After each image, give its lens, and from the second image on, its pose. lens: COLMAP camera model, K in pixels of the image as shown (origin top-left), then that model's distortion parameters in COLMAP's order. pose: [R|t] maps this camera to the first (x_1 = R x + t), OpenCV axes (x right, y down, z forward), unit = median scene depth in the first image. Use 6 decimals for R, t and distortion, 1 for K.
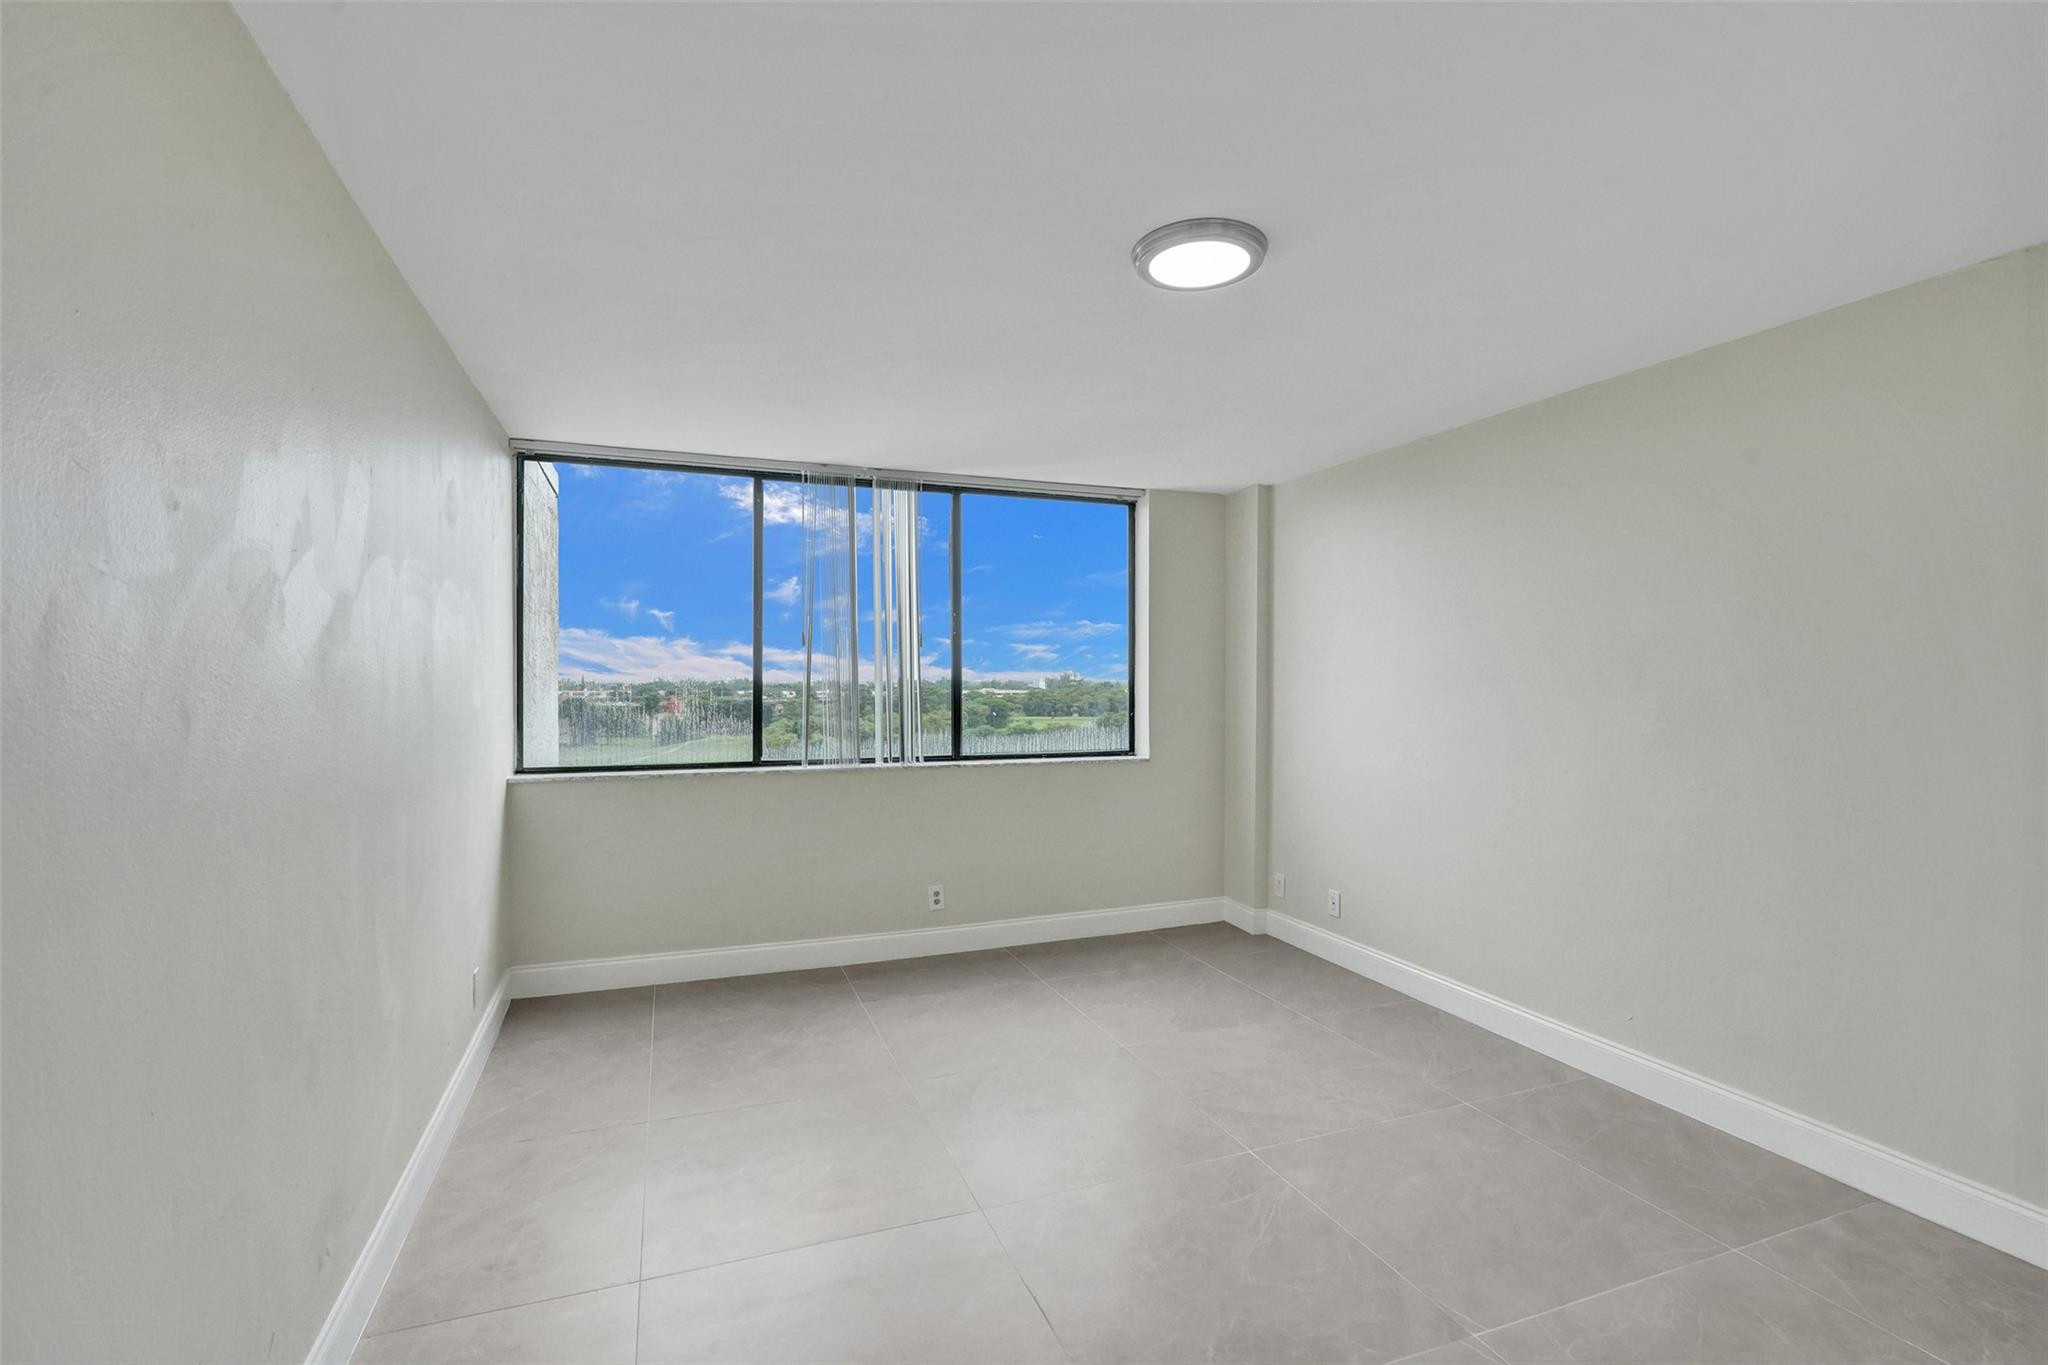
lens RADIAL K [[942.2, 0, 1024.7], [0, 942.2, 684.1], [0, 0, 1]] dist [0.000002, 0.000636]
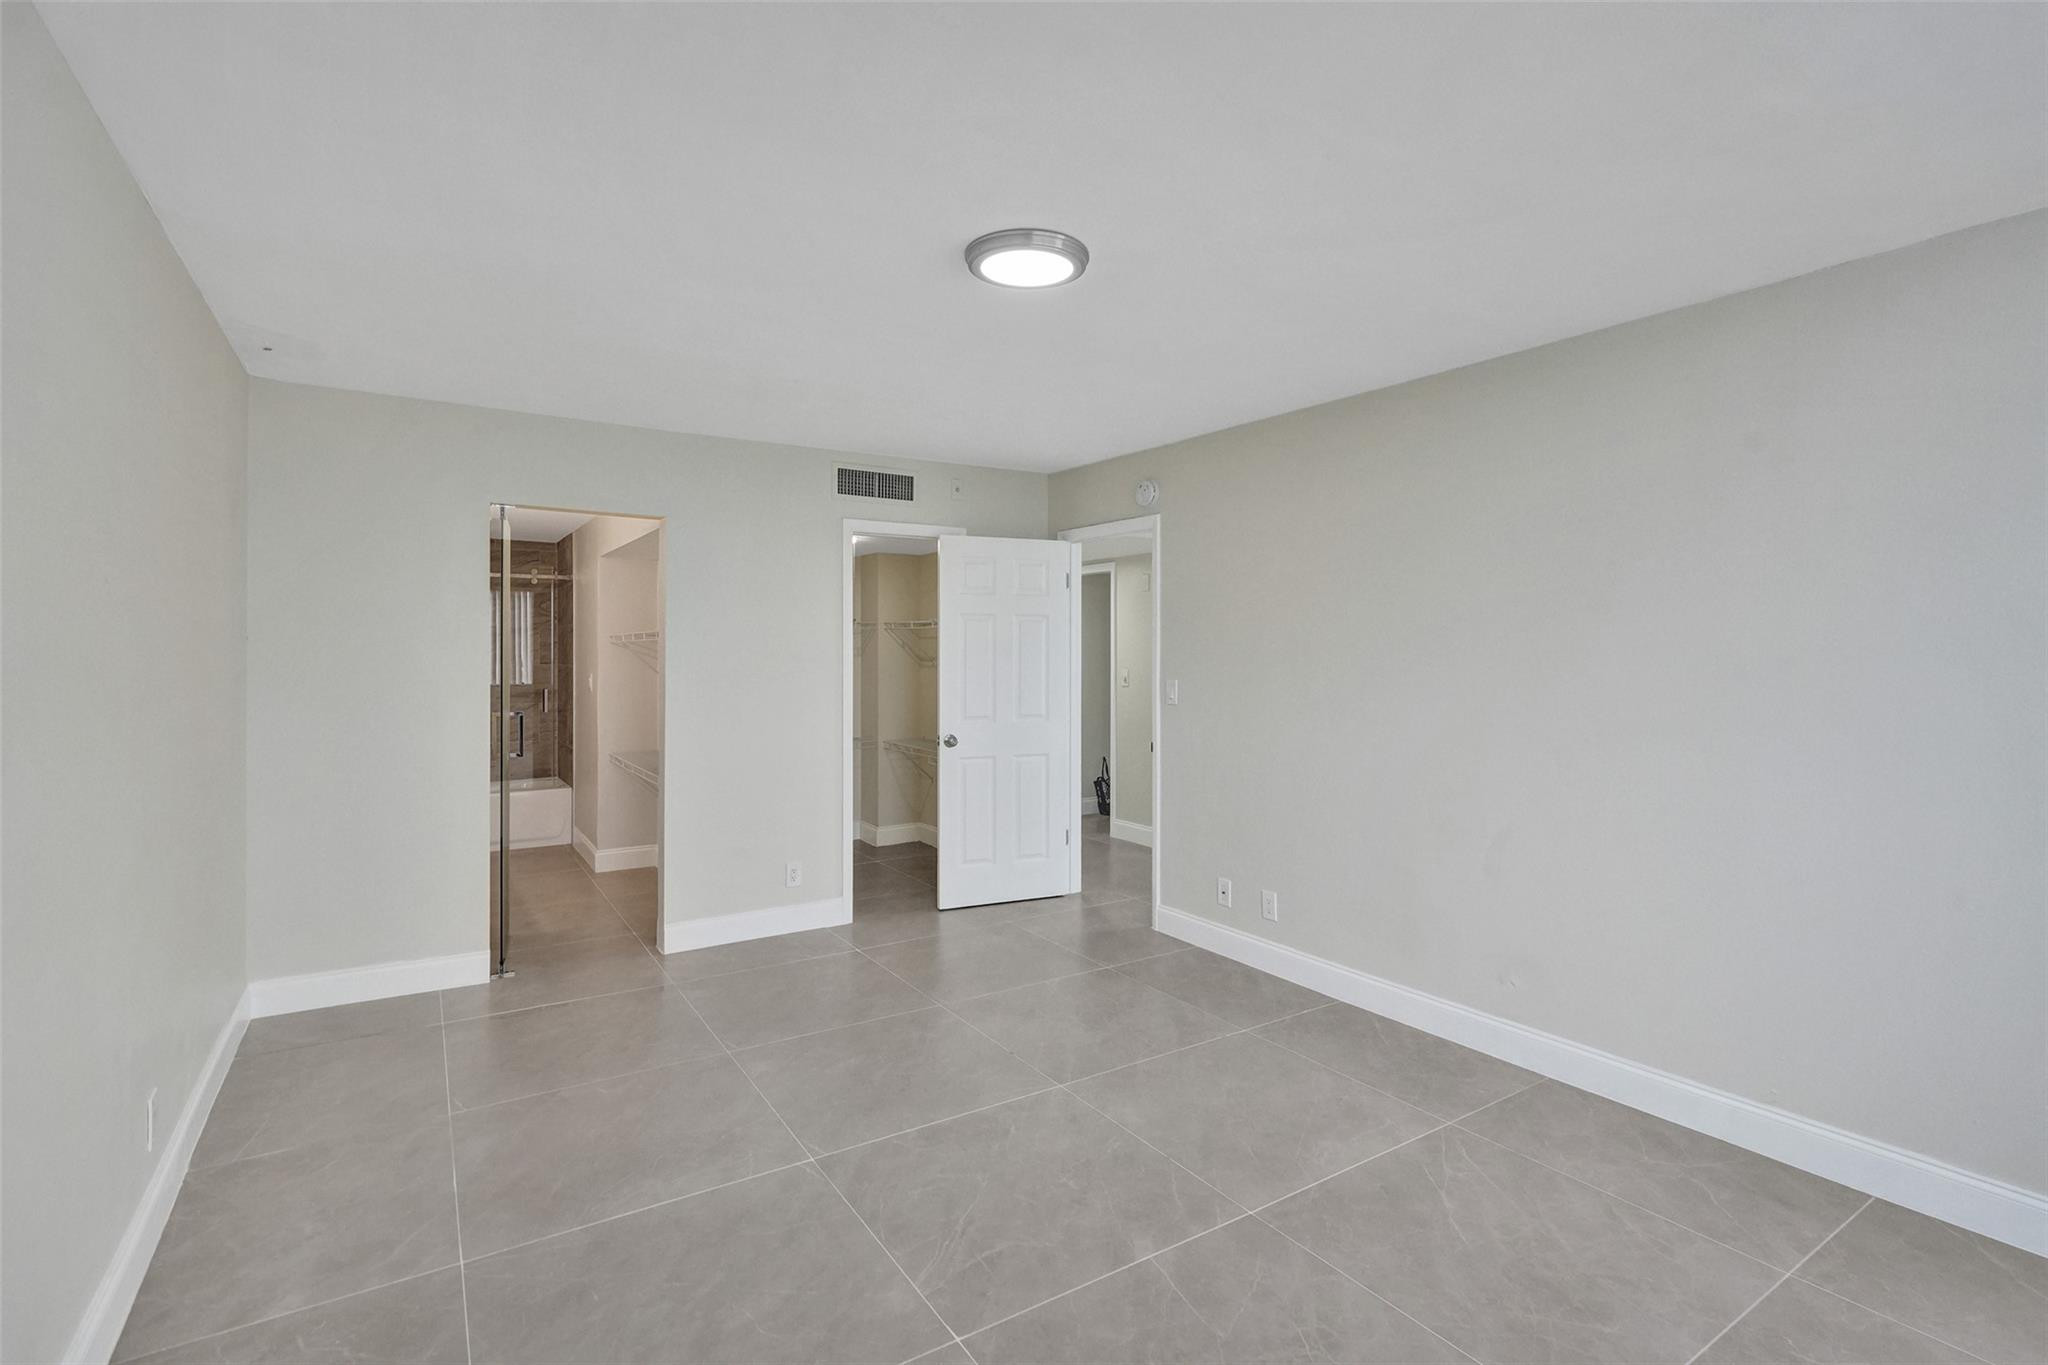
lens RADIAL K [[968.3, 0, 1066.0], [0, 968.3, 663.5], [0, 0, 1]] dist [-0.000911, -0.000088]
pose [[-0.971651, 0.001101, -0.236415, 0.212834], [-0.002205, 0.999903, 0.013720, -0.004926], [0.236408, 0.013853, -0.971555, 1.104763]]
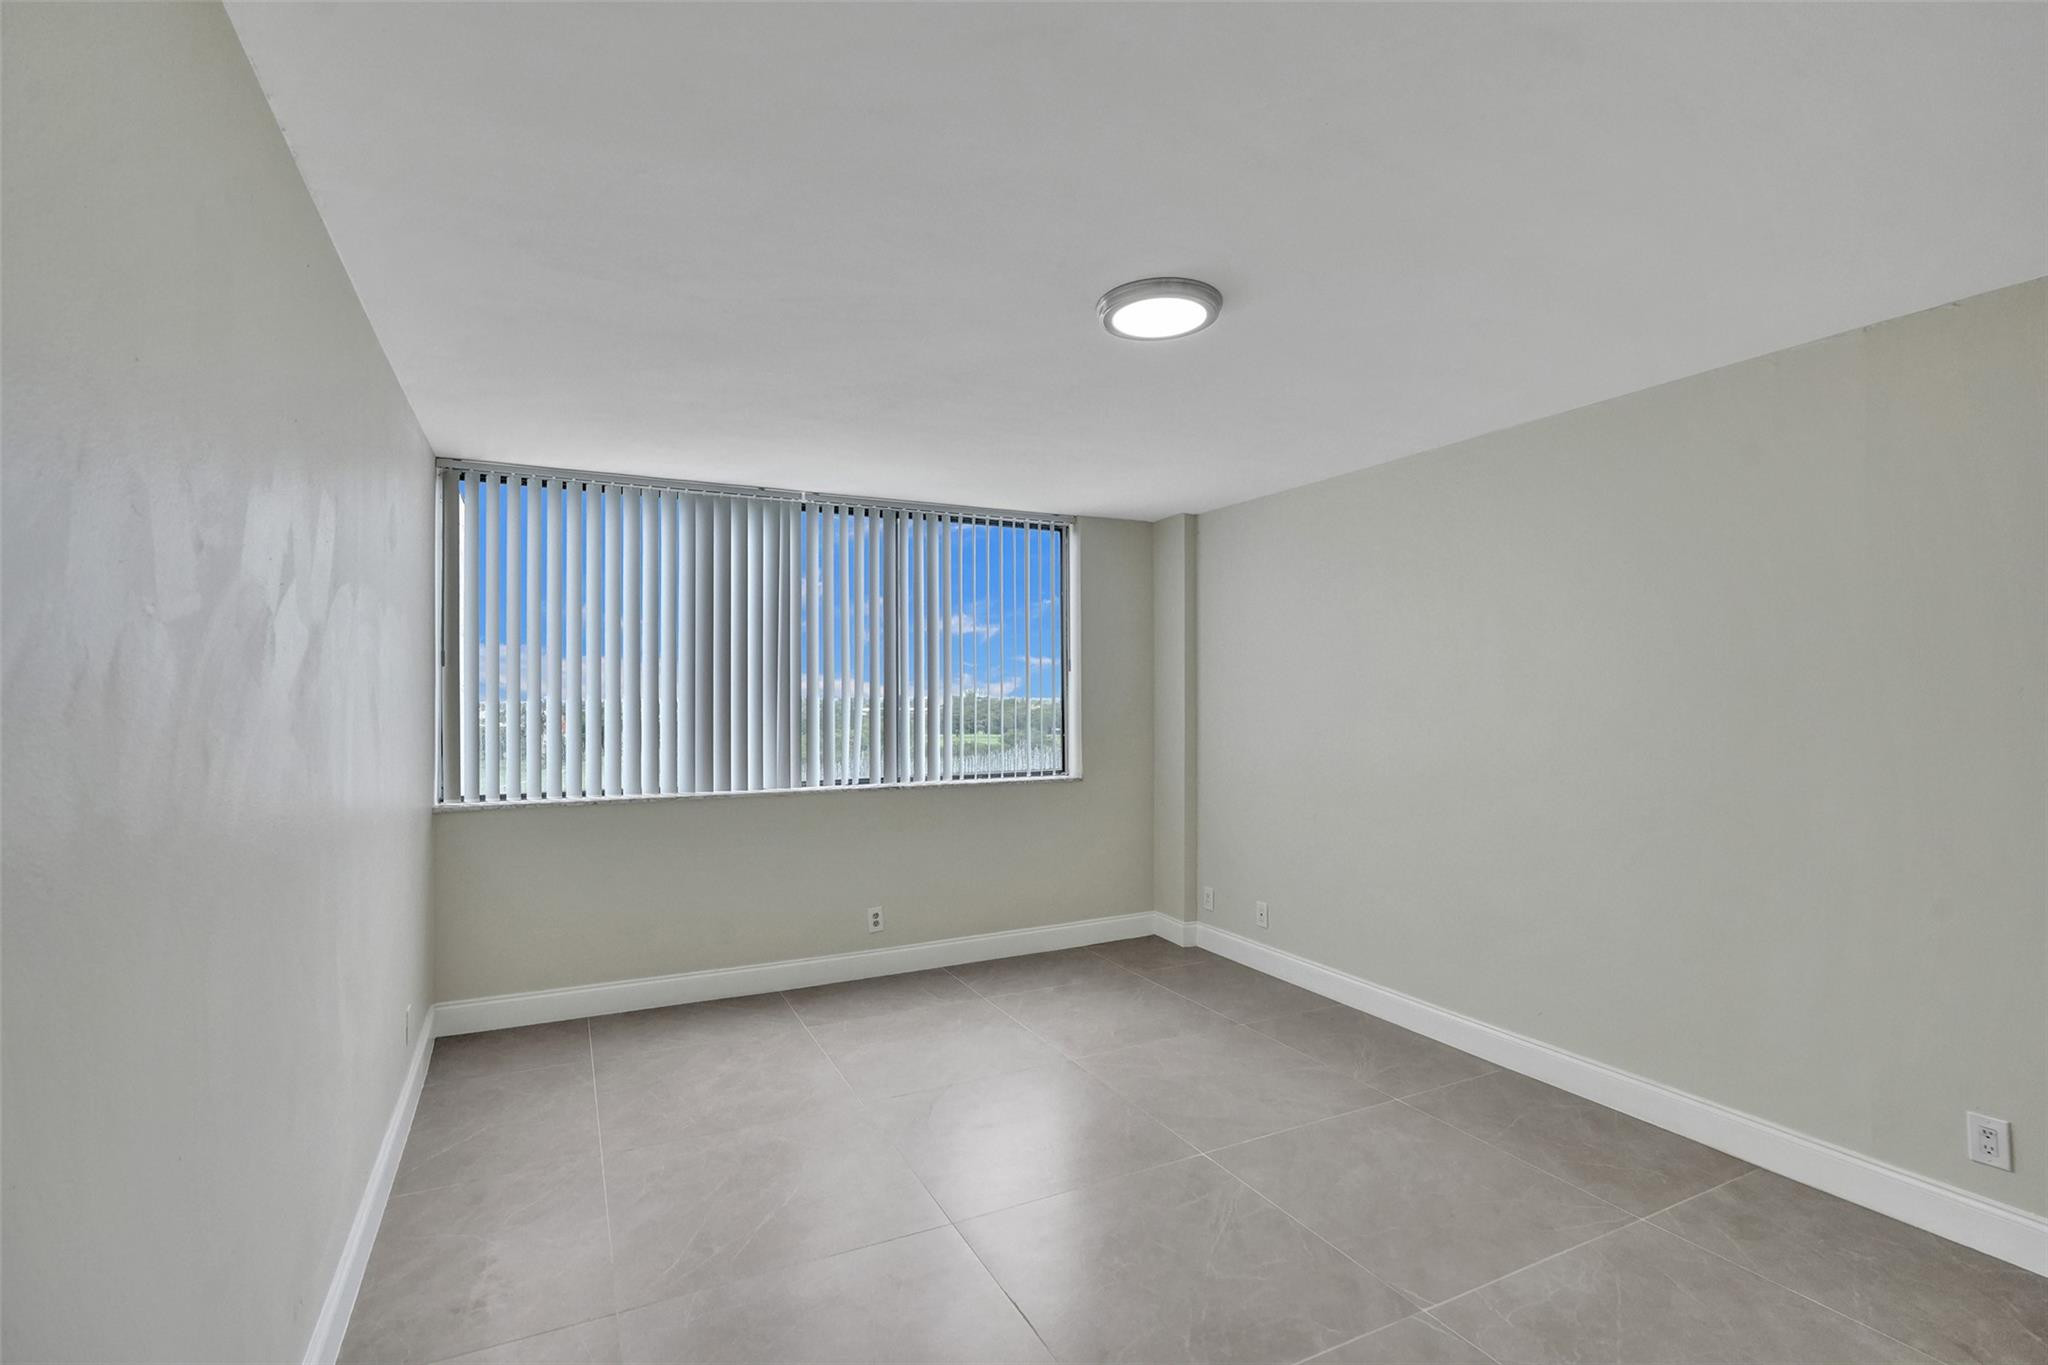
lens RADIAL K [[946.0, 0, 1018.4], [0, 946.0, 686.9], [0, 0, 1]] dist [0.000024, 0.000046]
pose [[0.995561, -0.004199, 0.094026, -0.040201], [0.005629, 0.999872, -0.014949, -0.005823], [-0.093952, 0.015412, 0.995457, -0.023623]]
